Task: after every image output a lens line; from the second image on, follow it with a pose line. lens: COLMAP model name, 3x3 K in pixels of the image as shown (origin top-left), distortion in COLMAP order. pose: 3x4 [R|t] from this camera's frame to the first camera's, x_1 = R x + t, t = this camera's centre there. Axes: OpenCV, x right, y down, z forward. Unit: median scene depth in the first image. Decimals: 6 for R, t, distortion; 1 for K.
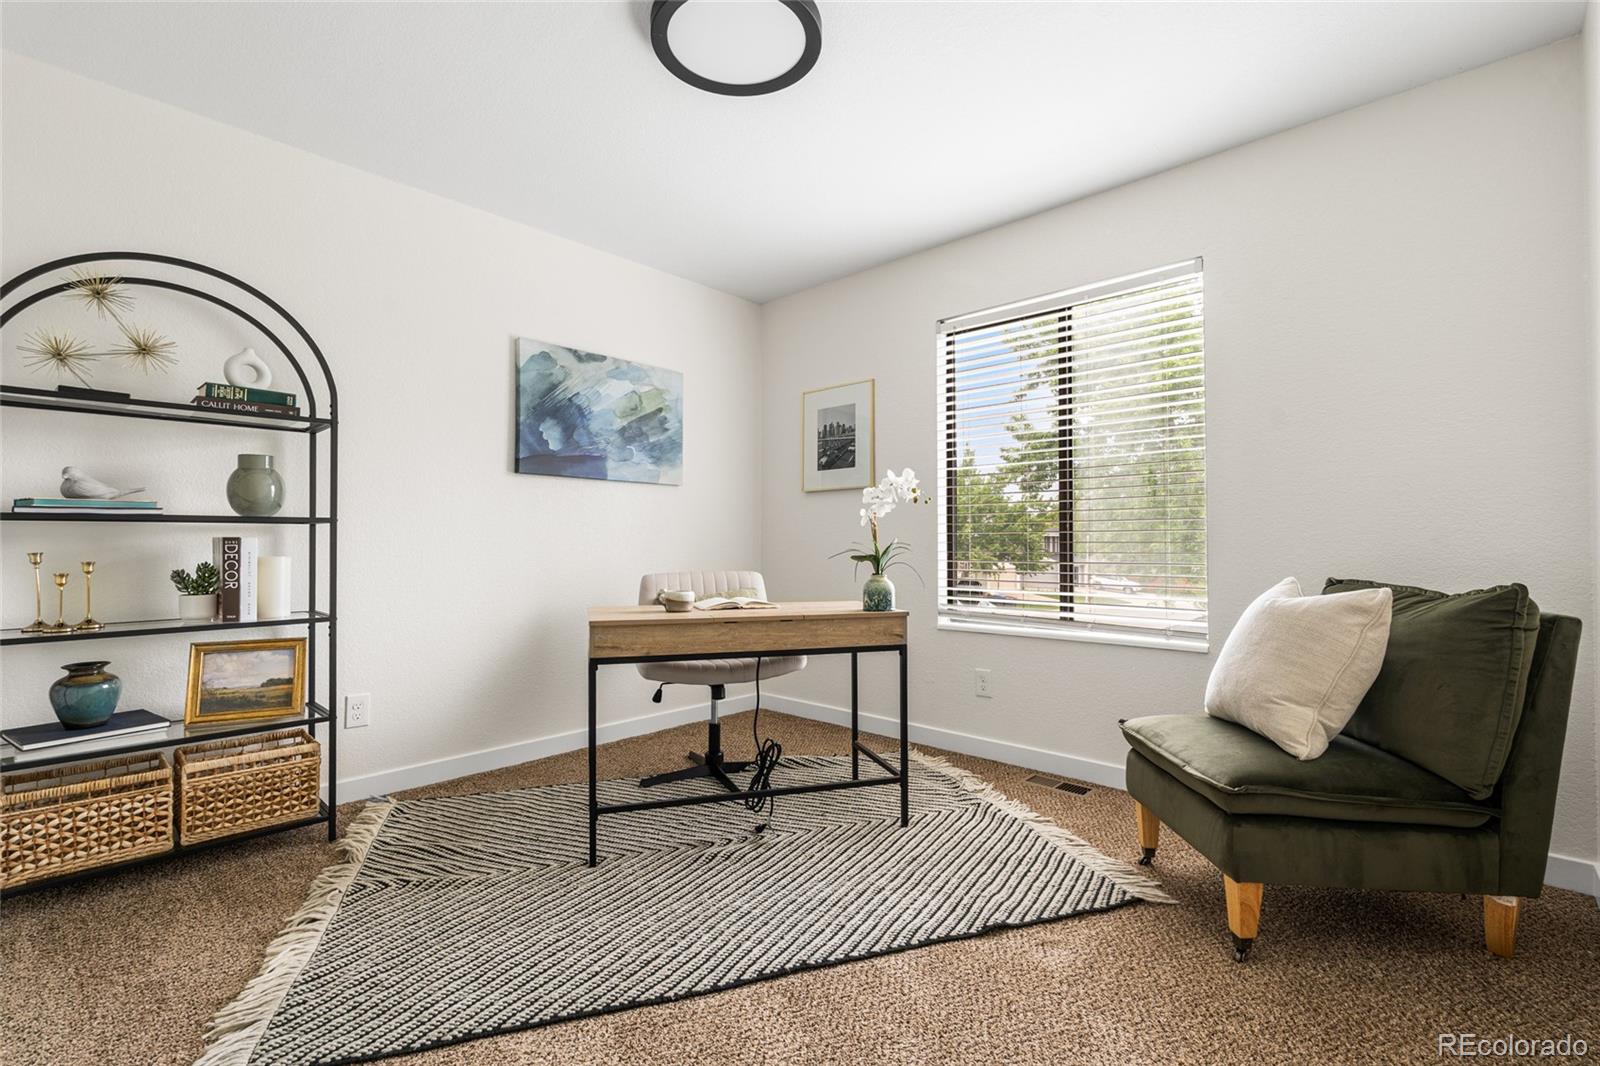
lens RADIAL K [[698.4, 0, 794.5], [0, 698.4, 534.6], [0, 0, 1]] dist [-0.002660, -0.000308]
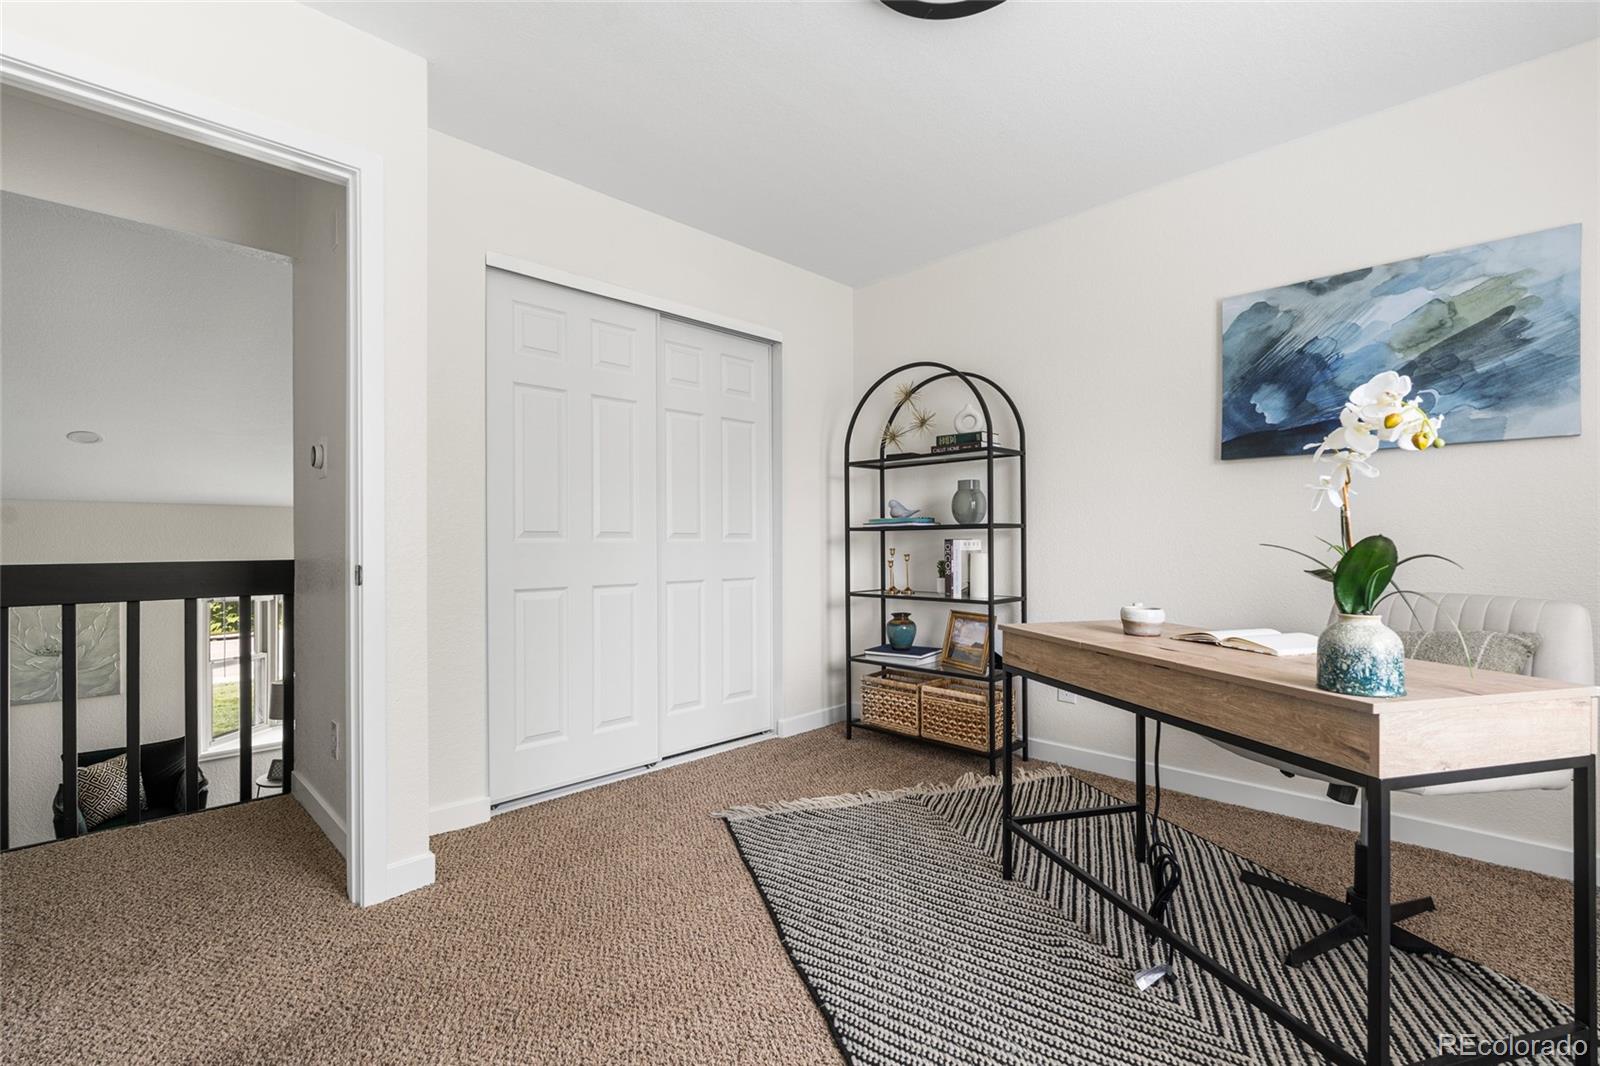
lens RADIAL K [[698.4, 0, 794.6], [0, 698.4, 540.3], [0, 0, 1]] dist [-0.002660, -0.000308]
pose [[-0.020101, -0.001858, -0.999796, 0.456731], [0.014897, 0.999887, -0.002158, 0.003078], [0.999687, -0.014937, -0.020071, 0.491384]]
